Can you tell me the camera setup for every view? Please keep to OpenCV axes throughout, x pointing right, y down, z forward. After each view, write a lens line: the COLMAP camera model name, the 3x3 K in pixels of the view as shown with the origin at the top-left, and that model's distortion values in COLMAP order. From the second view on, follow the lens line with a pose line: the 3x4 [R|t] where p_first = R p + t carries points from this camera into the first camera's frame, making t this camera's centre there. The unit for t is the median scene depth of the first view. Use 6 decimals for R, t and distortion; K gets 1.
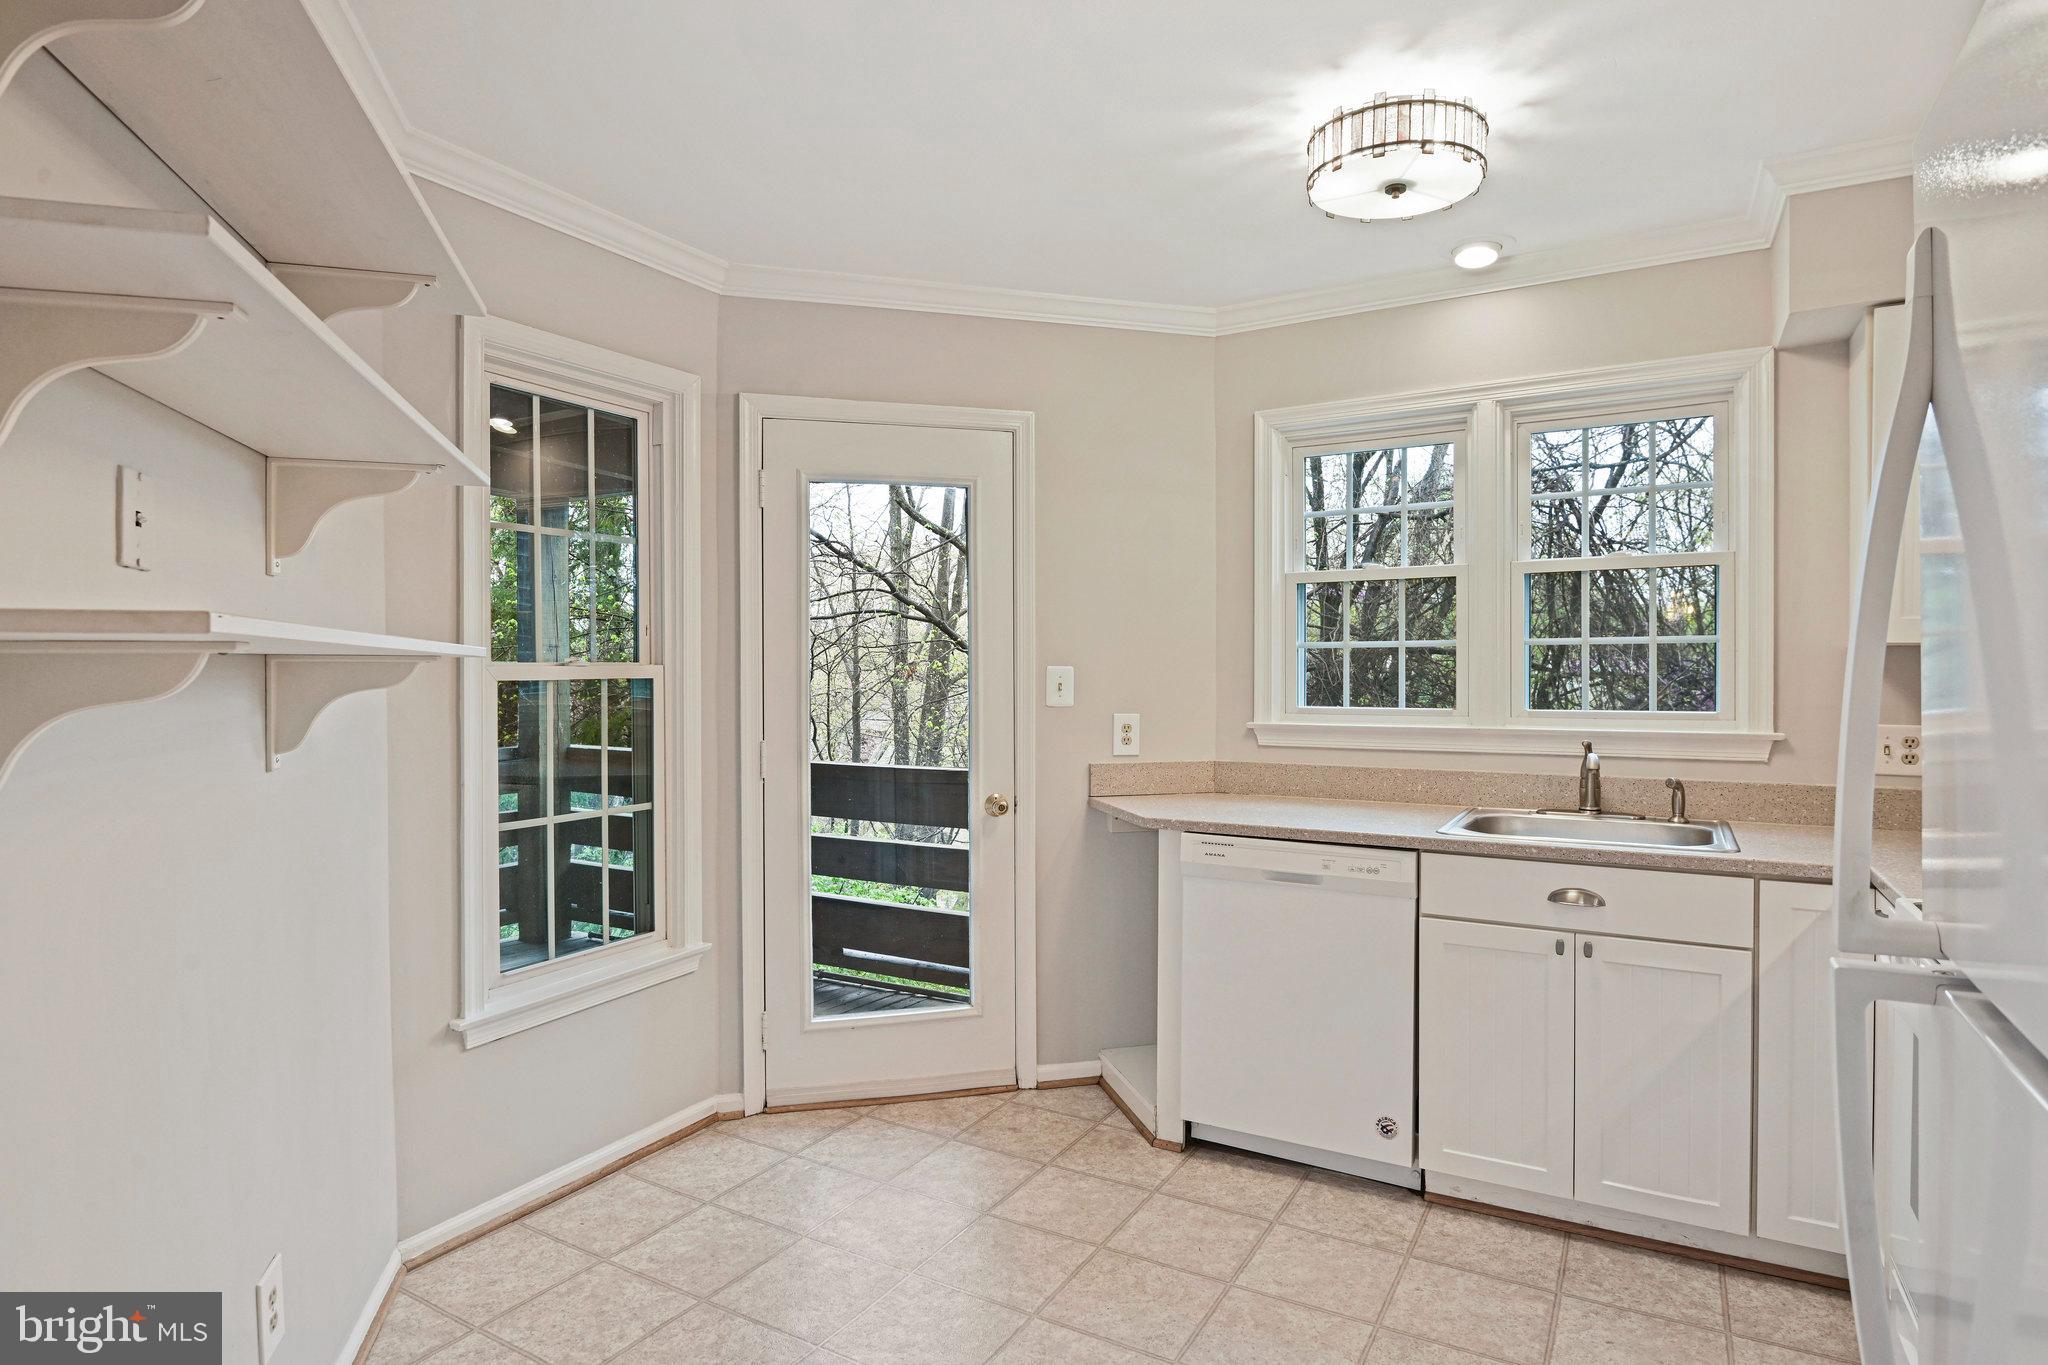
lens RADIAL K [[1098.6, 0, 1029.5], [0, 1098.6, 672.9], [0, 0, 1]] dist [-0.001381, -0.017784]
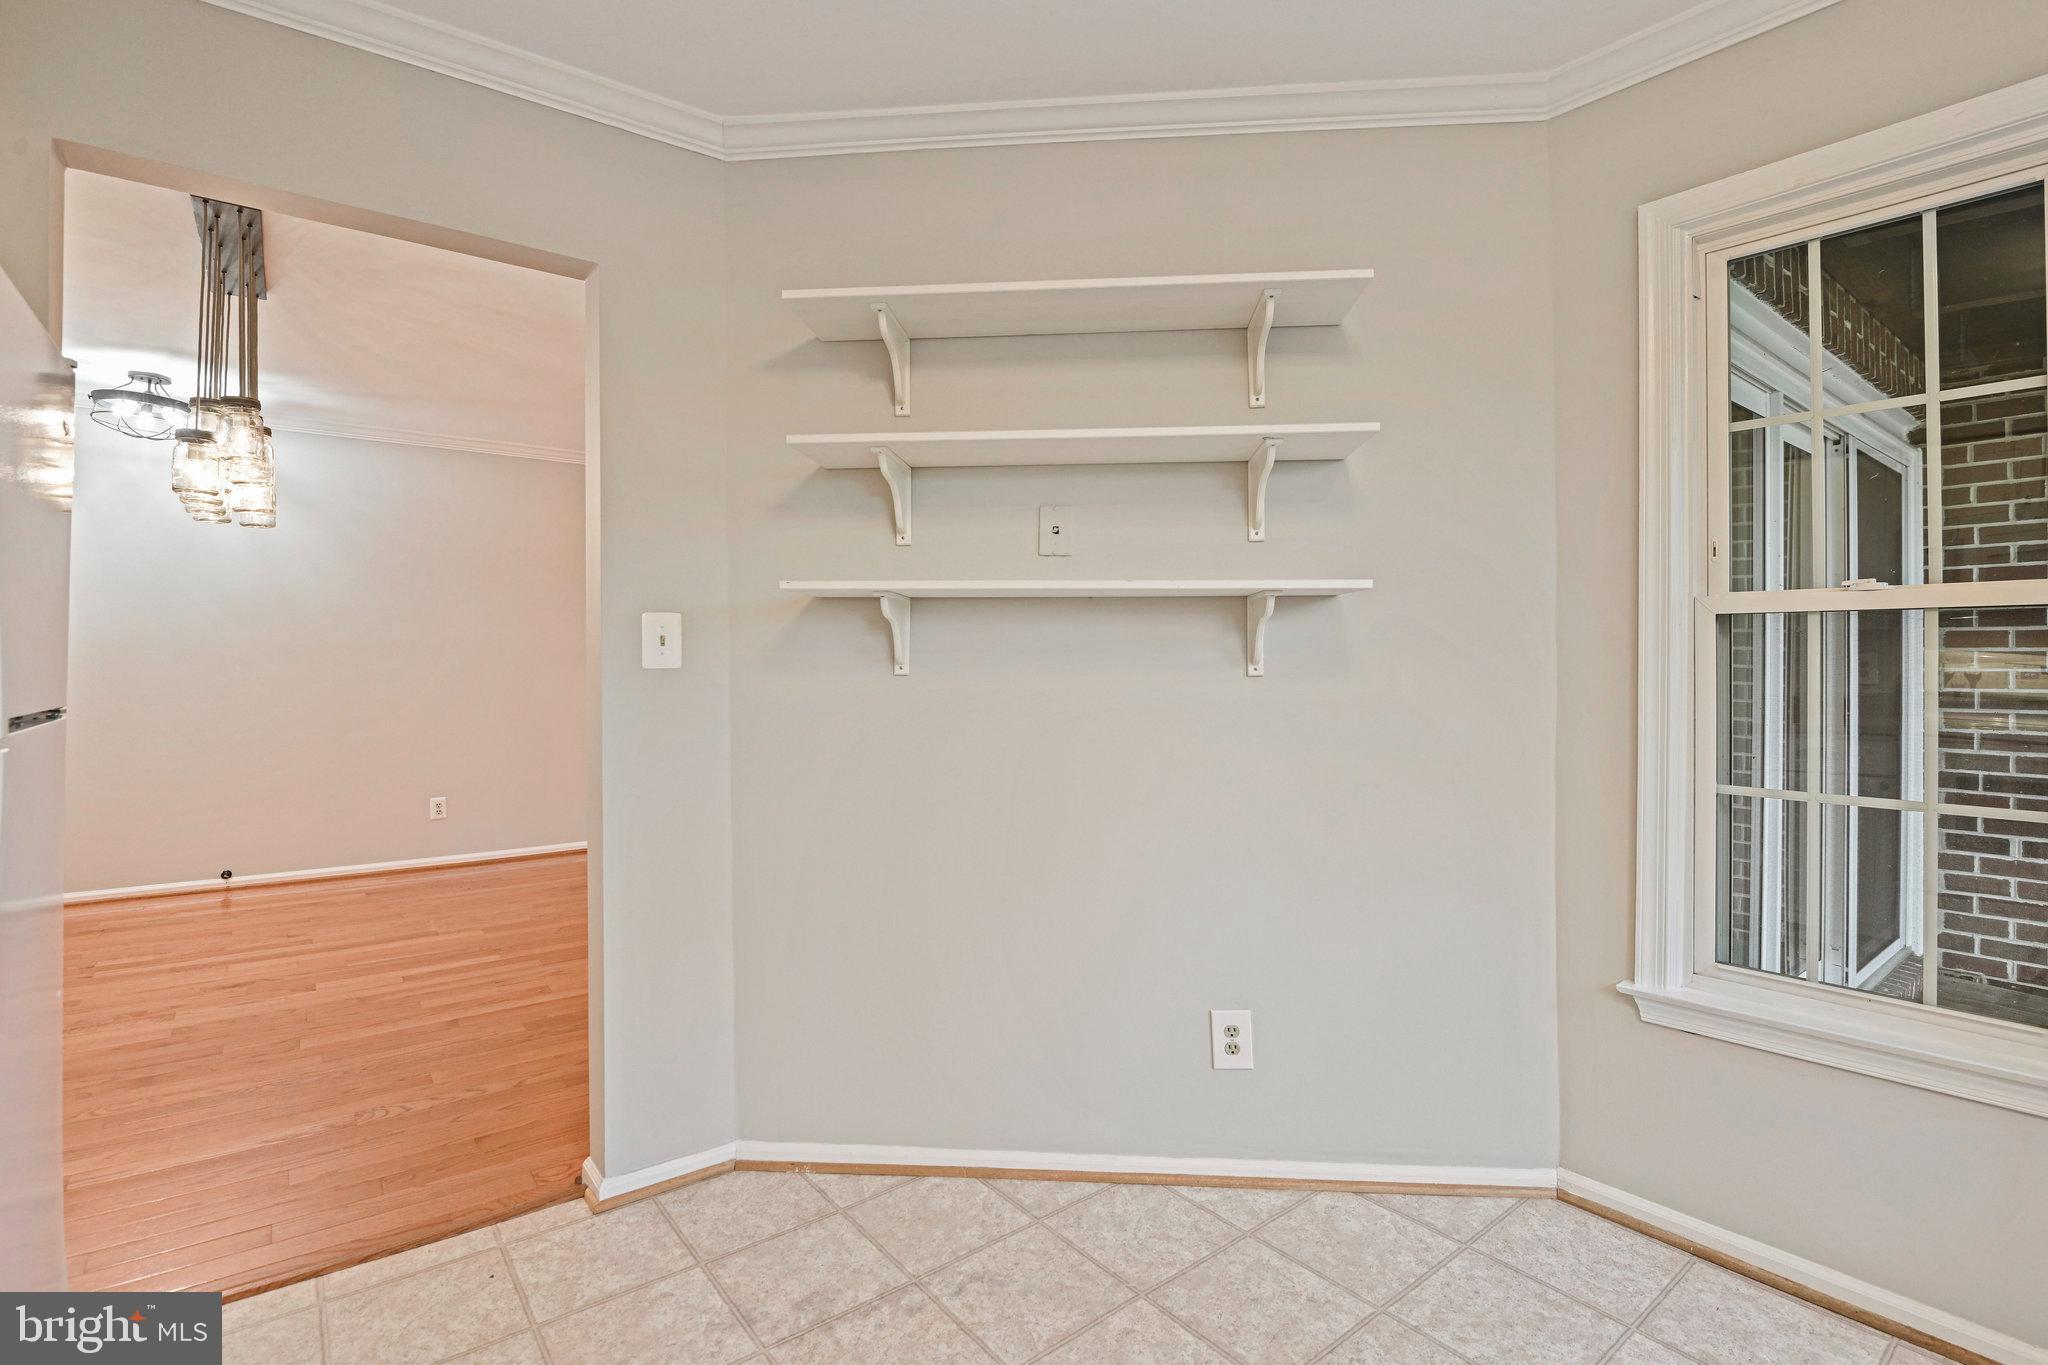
lens RADIAL K [[963.6, 0, 1017.8], [0, 963.6, 651.5], [0, 0, 1]] dist [-0.022270, -0.000091]
pose [[-0.381950, 0.000737, -0.924183, 0.358245], [-0.001610, 0.999998, 0.001463, 0.032240], [0.924182, 0.002047, -0.381948, 0.712510]]
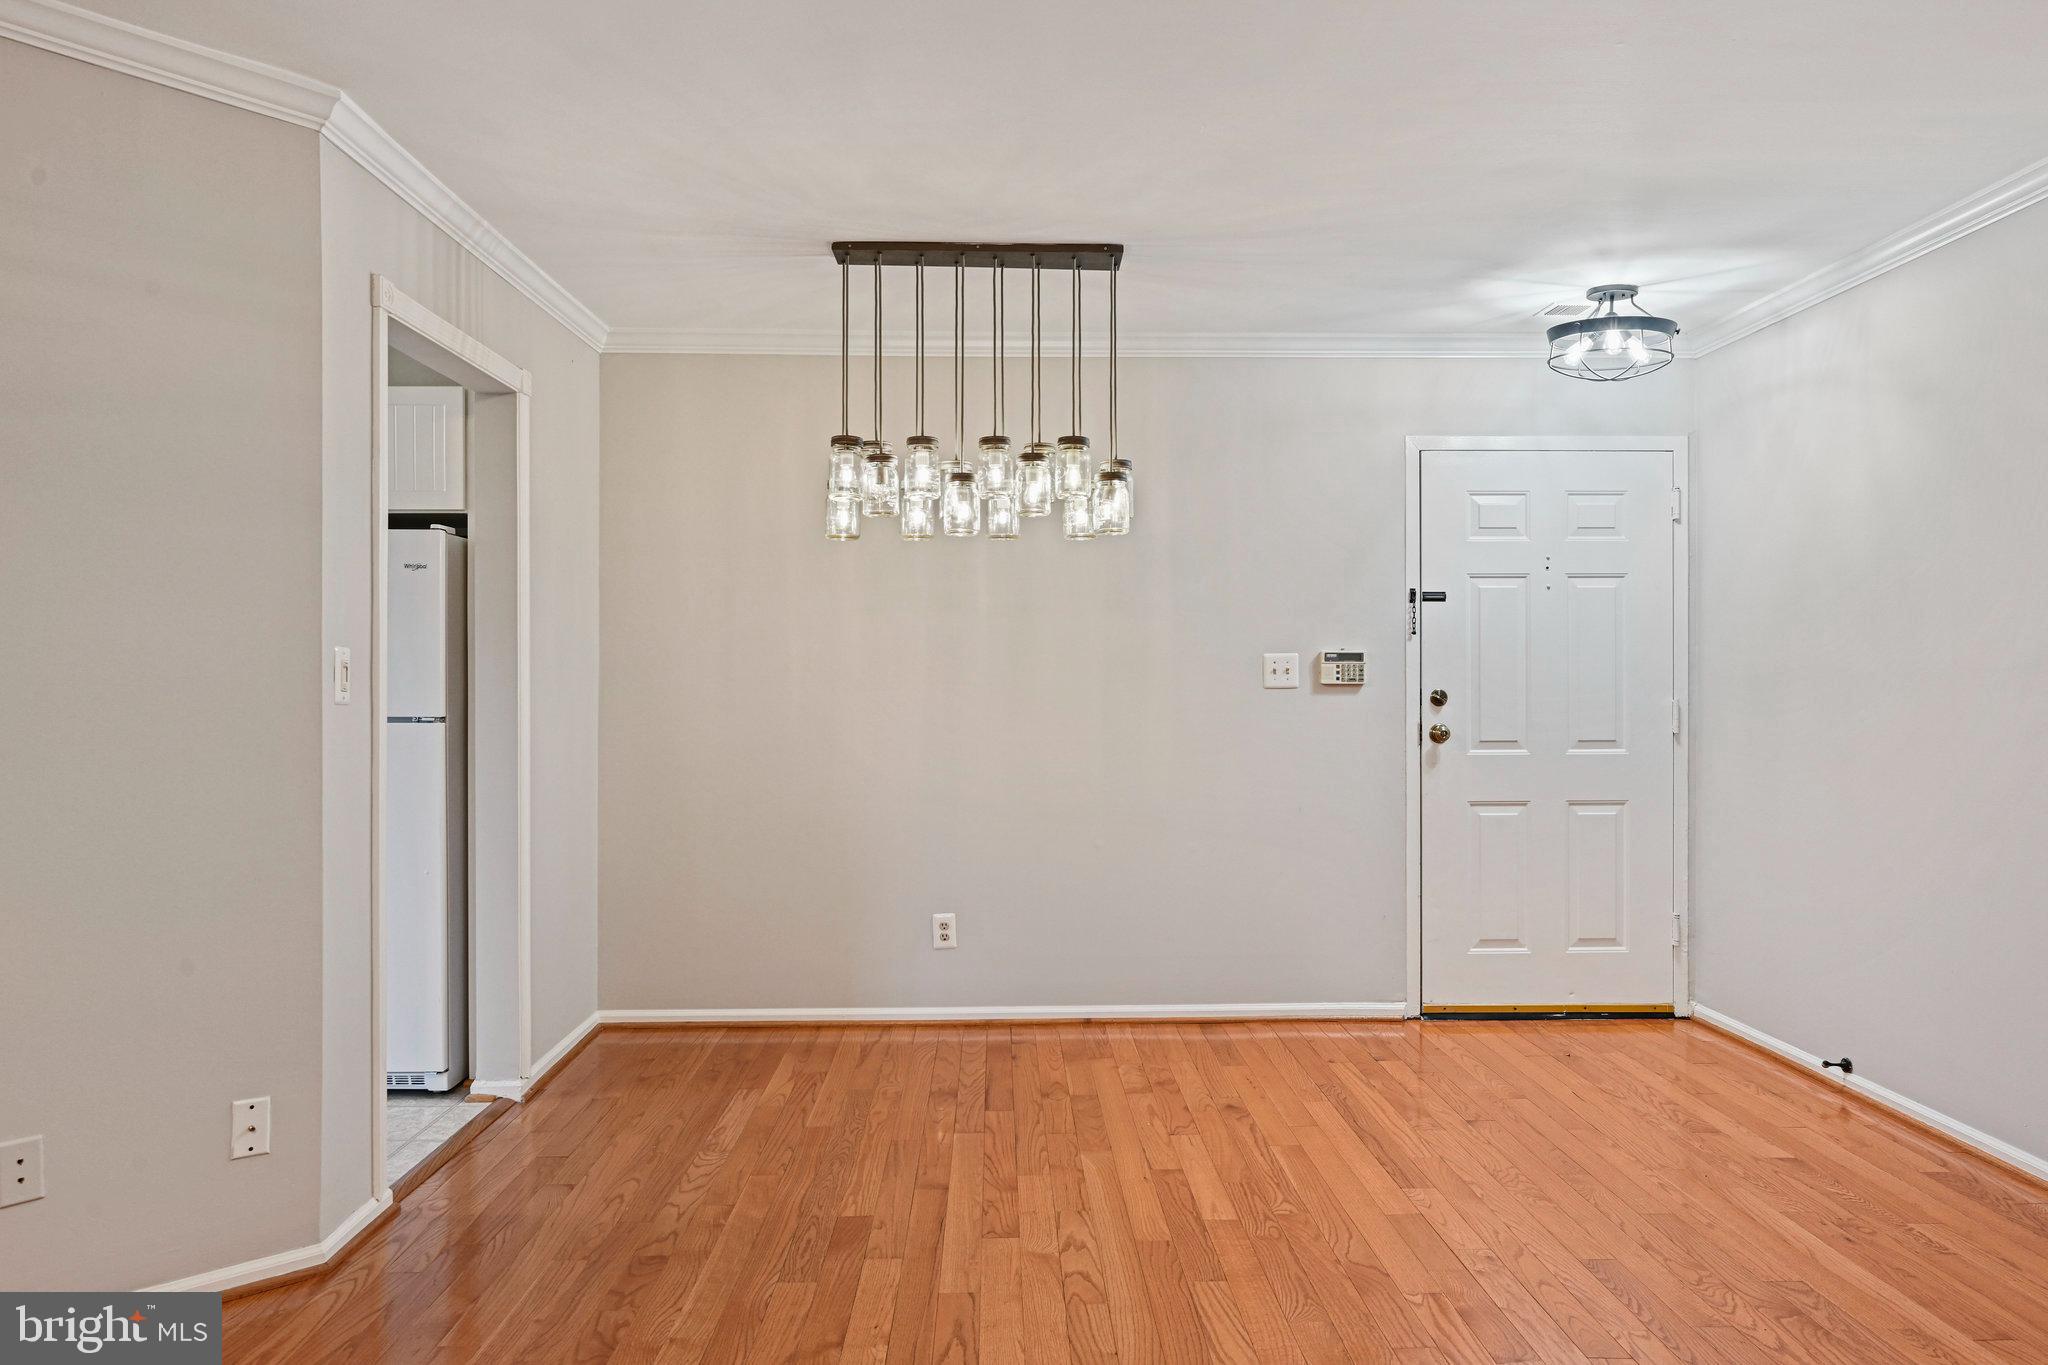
lens RADIAL K [[1402.6, 0, 1026.7], [0, 1402.6, 700.4], [0, 0, 1]] dist [-0.008420, -0.005104]
pose [[-0.520270, -0.000077, 0.854002, -1.461528], [0.005339, 0.999980, 0.003343, 0.046596], [-0.853985, 0.006299, -0.520259, 0.242247]]
